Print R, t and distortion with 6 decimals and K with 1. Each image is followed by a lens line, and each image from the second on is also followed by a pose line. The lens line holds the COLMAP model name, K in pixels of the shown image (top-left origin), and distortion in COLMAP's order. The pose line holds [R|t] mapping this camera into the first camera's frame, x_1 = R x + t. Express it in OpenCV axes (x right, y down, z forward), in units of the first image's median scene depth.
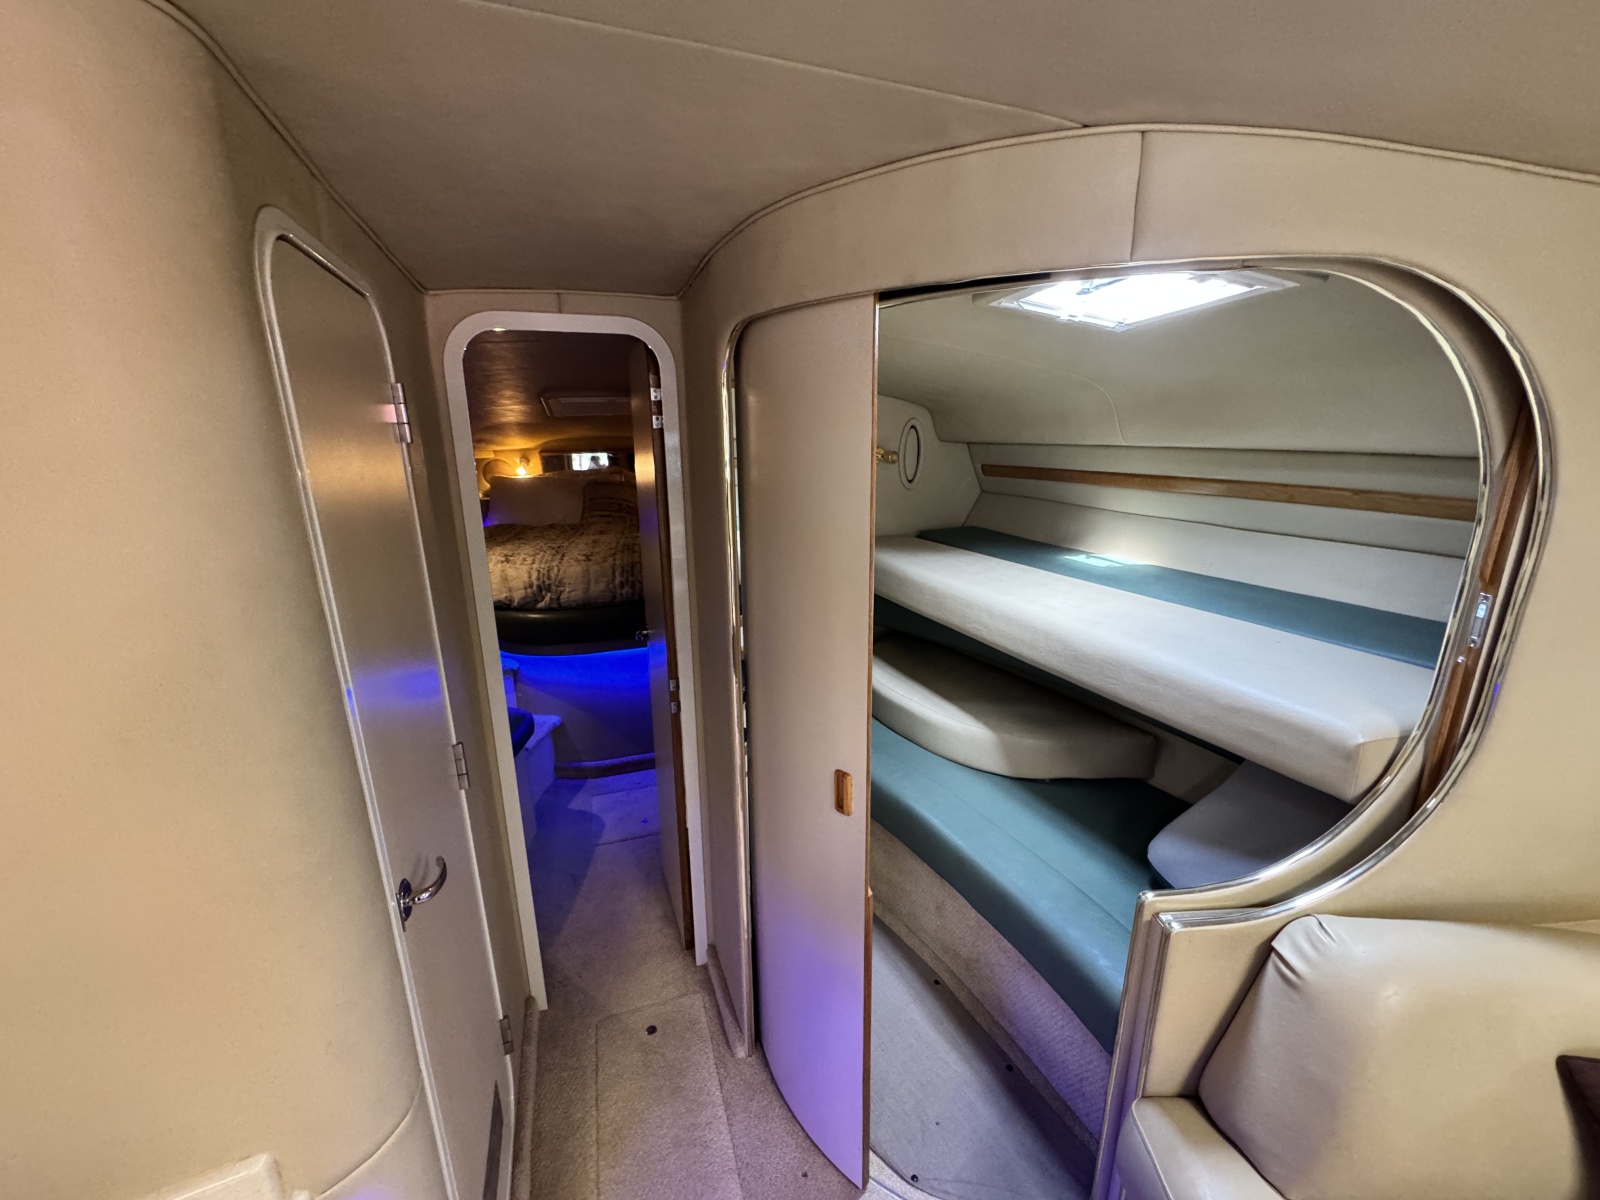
lens RADIAL K [[637.5, 0, 800.0], [0, 637.5, 596.9], [0, 0, 1]] dist [-0.007136, 0.000767]
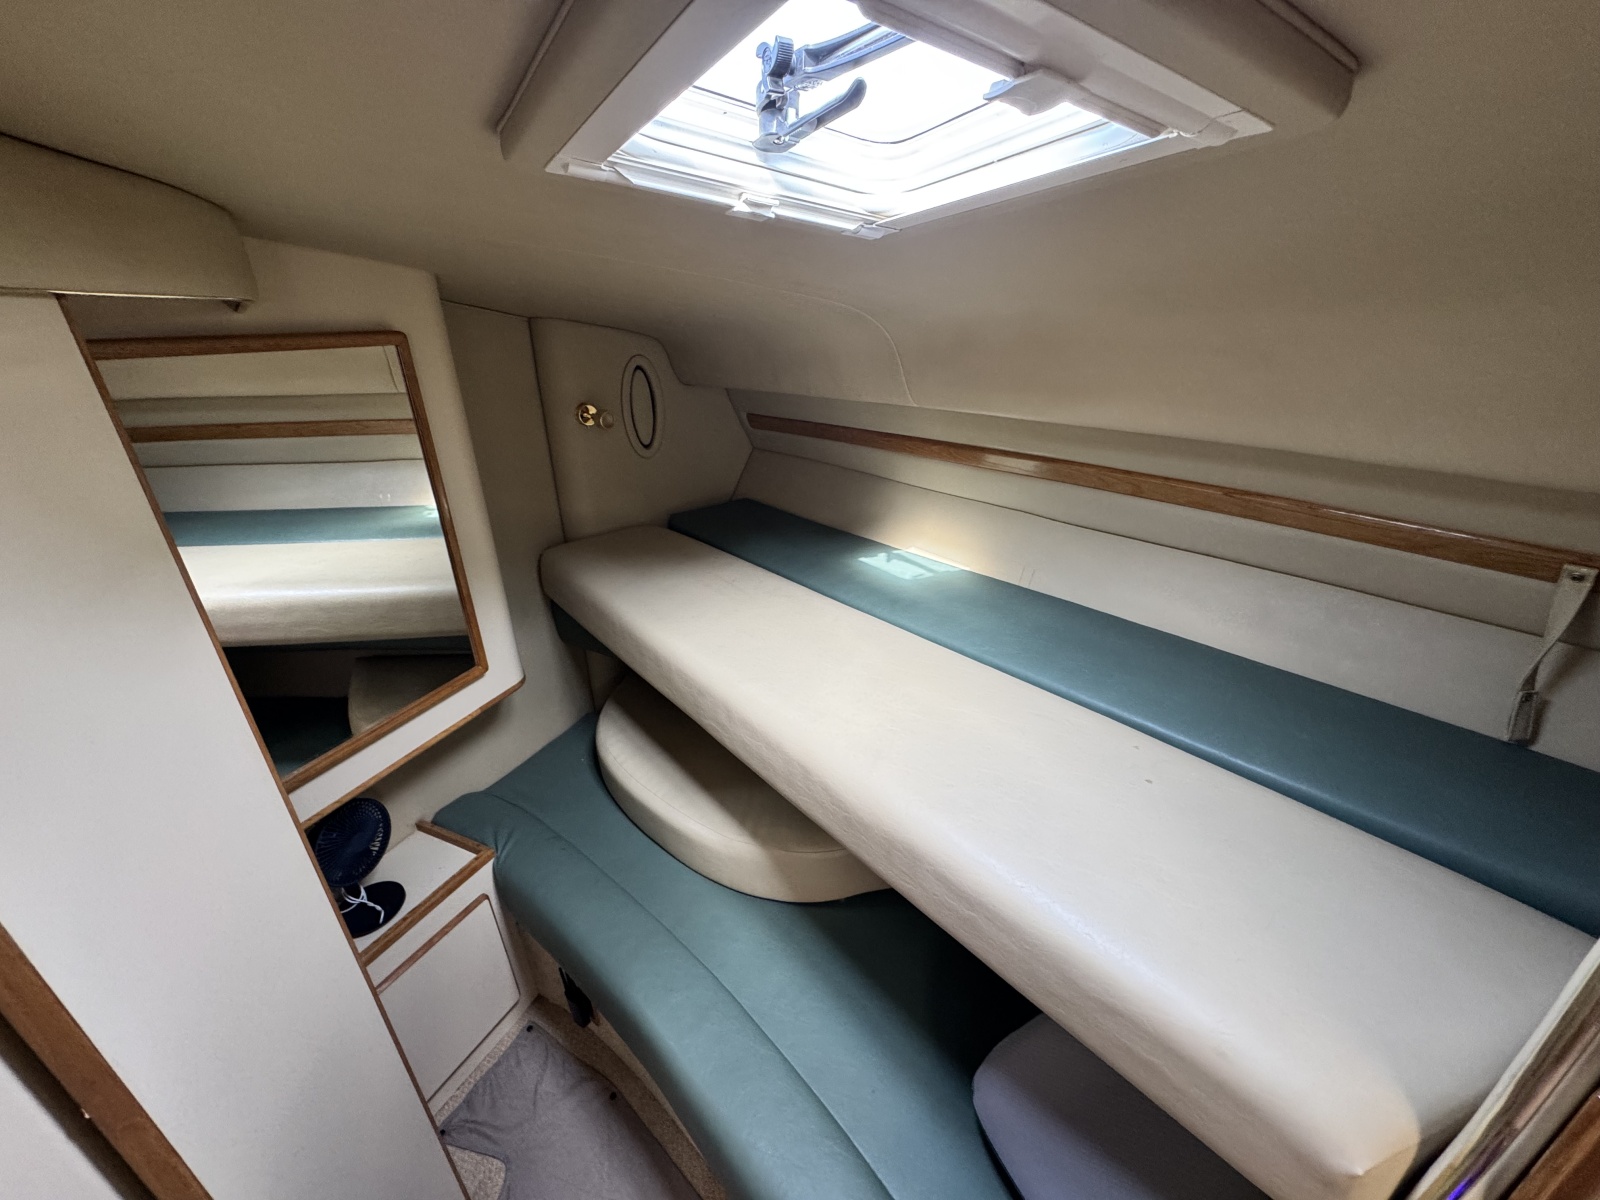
lens RADIAL K [[637.5, 0, 802.3], [0, 637.5, 594.2], [0, 0, 1]] dist [-0.007136, 0.000767]
pose [[0.964220, -0.124726, 0.233928, 0.211012], [0.088763, 0.983370, 0.158446, -0.161035], [-0.249800, -0.132012, 0.959256, 0.353735]]
